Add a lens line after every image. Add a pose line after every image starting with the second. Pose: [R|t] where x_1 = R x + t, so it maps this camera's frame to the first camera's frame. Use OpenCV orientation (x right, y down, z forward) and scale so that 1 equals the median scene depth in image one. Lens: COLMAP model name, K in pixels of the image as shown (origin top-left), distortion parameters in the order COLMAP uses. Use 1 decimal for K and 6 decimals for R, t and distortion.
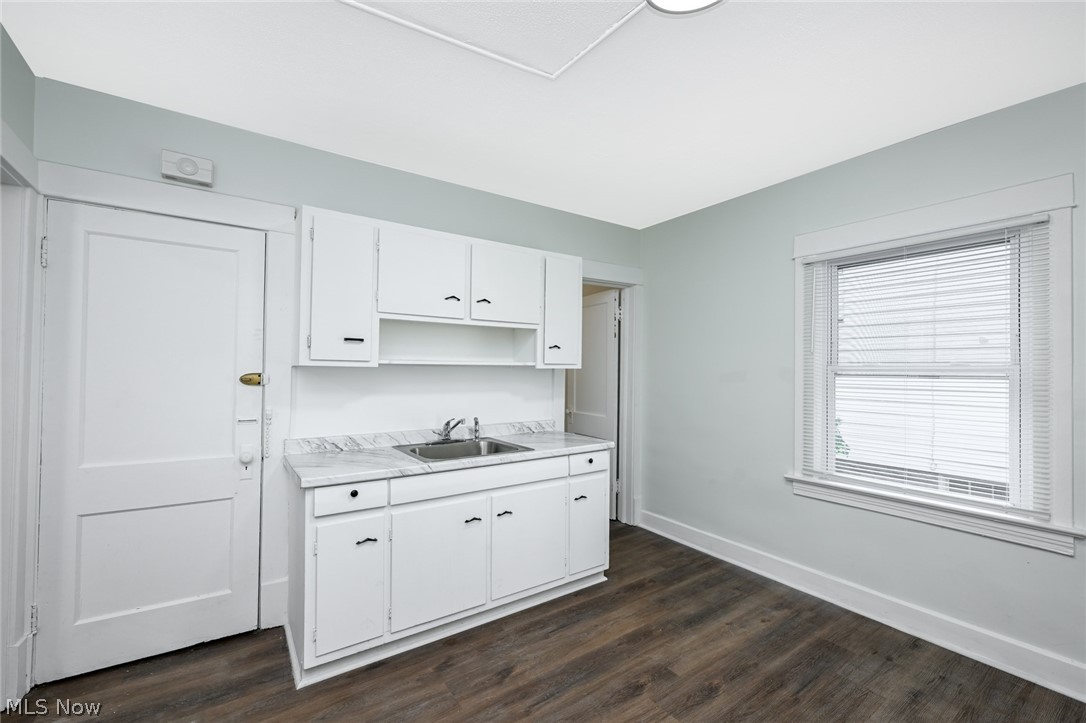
lens RADIAL K [[434.9, 0, 539.3], [0, 434.9, 365.7], [0, 0, 1]] dist [0.001736, 0.000005]
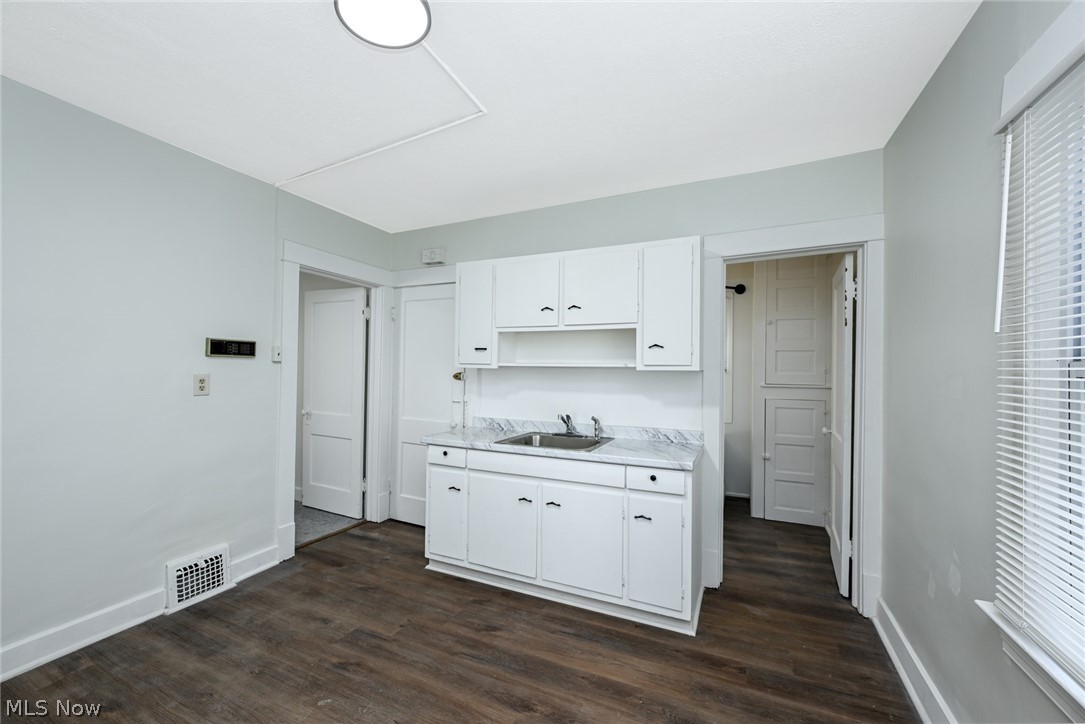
lens RADIAL K [[434.5, 0, 549.8], [0, 434.5, 363.8], [0, 0, 1]] dist [0.001736, 0.000005]
pose [[0.530573, -0.004411, -0.847628, 0.842589], [0.001206, 0.999989, -0.004450, -0.004699], [0.847639, 0.001338, 0.530572, 0.427100]]
